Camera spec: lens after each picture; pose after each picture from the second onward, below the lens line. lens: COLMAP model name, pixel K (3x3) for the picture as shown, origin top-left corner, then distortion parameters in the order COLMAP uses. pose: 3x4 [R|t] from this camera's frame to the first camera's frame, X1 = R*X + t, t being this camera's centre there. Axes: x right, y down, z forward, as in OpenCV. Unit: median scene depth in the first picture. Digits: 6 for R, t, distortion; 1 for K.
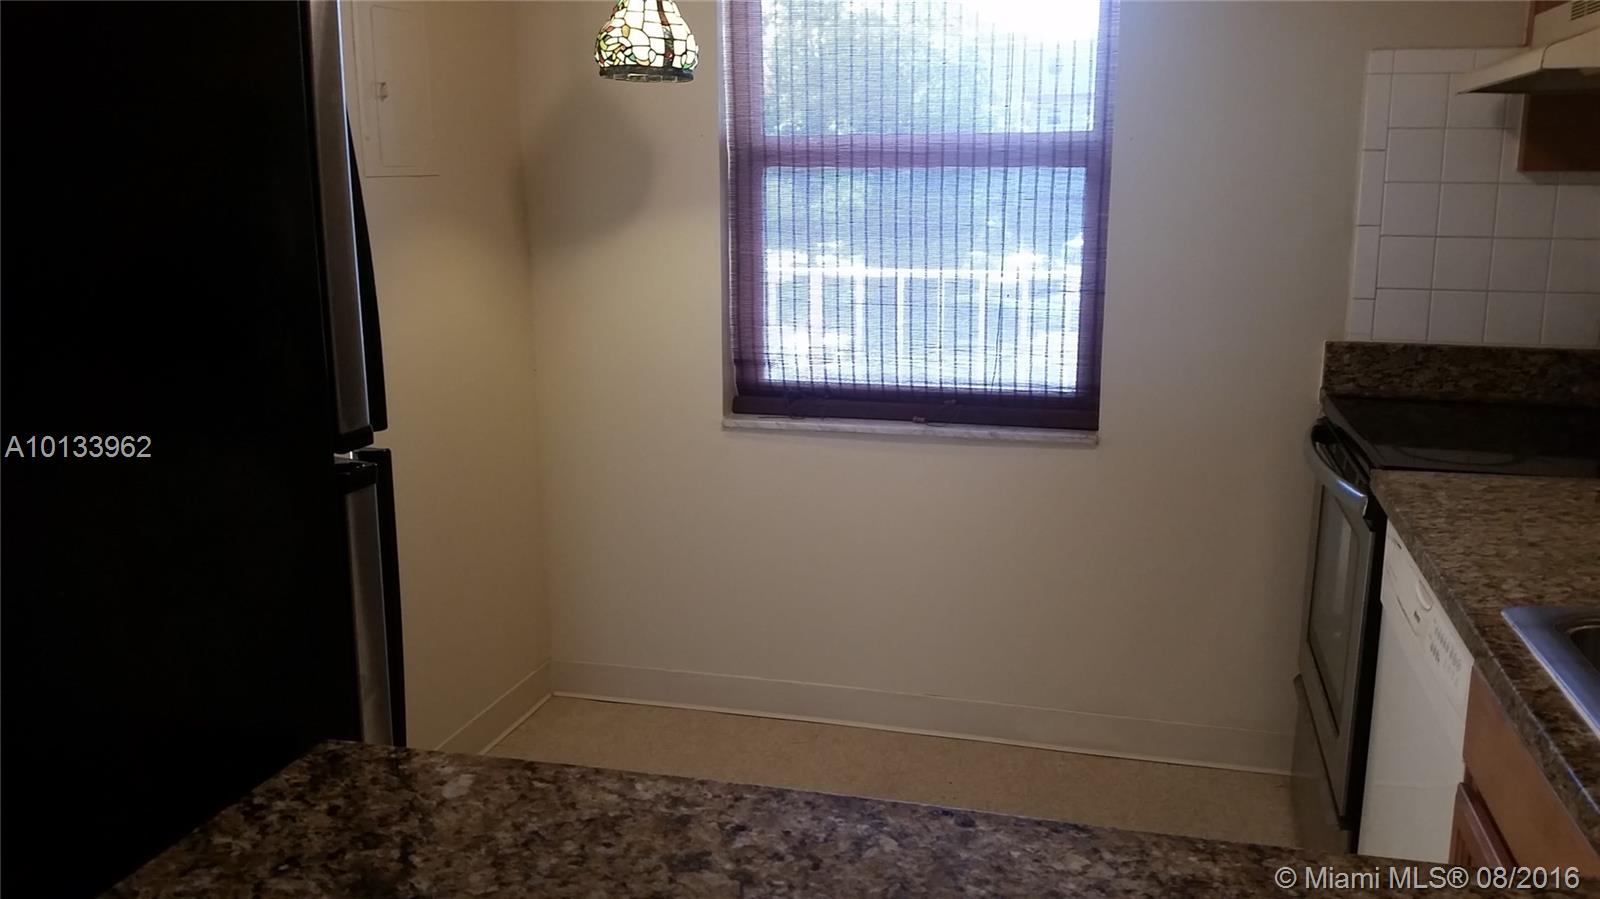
lens RADIAL K [[1303.1, 0, 806.0], [0, 1303.1, 450.3], [0, 0, 1]] dist [0.151650, -0.369604]
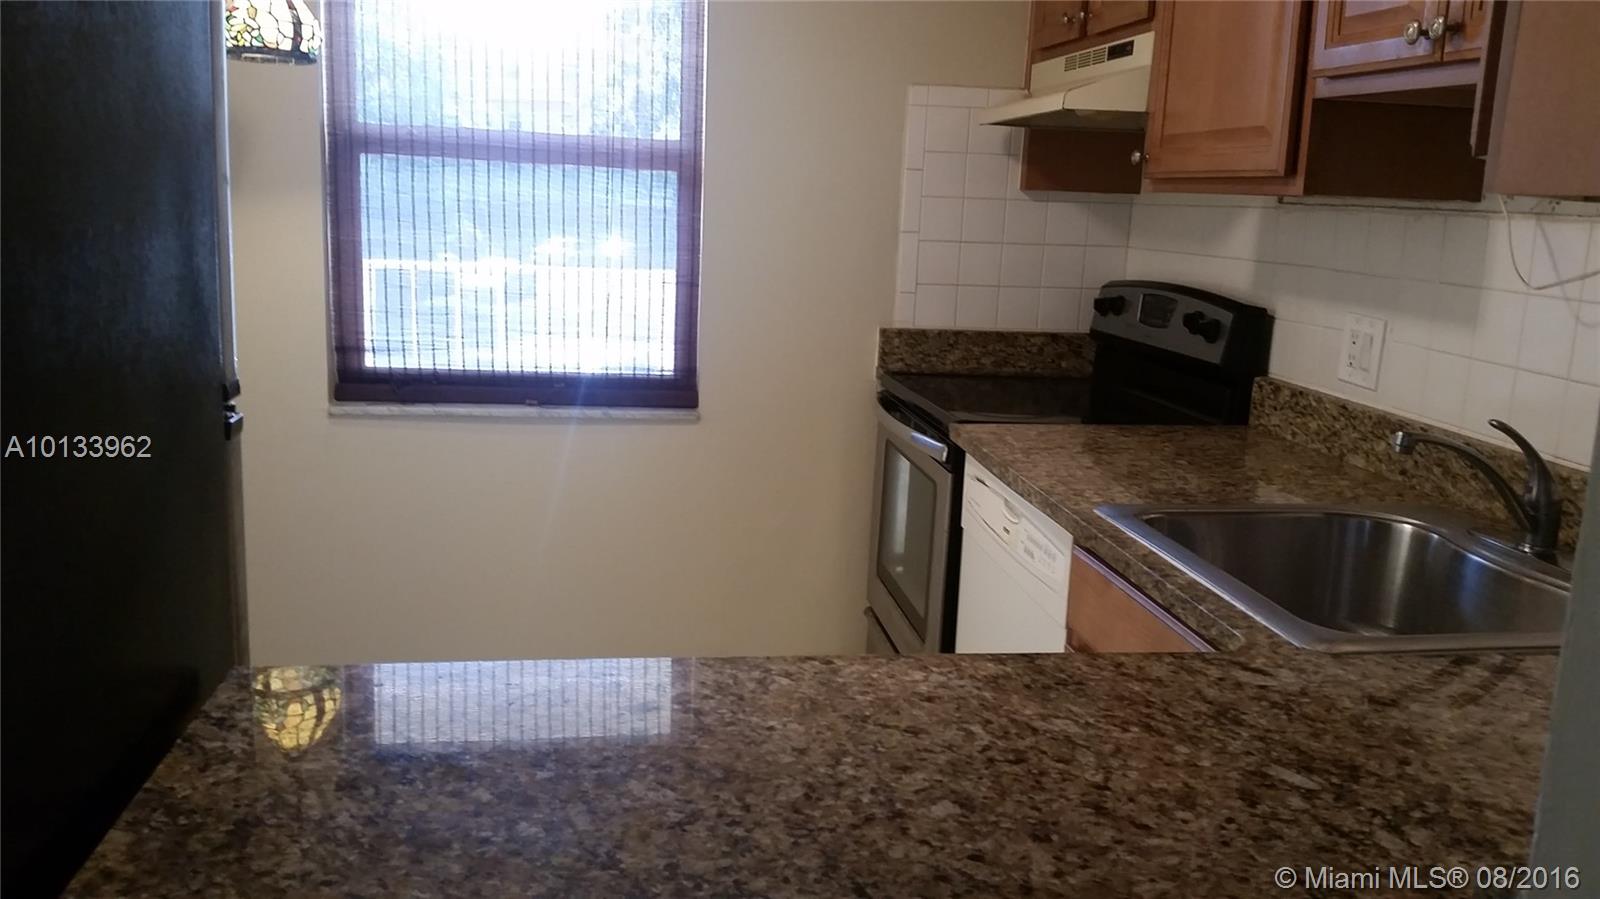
lens RADIAL K [[1303.1, 0, 806.0], [0, 1303.1, 450.3], [0, 0, 1]] dist [0.151650, -0.369604]
pose [[0.921150, -0.037436, 0.387404, -0.136401], [0.039242, 0.999224, 0.003252, 0.022886], [-0.387225, 0.012207, 0.921904, -0.067924]]
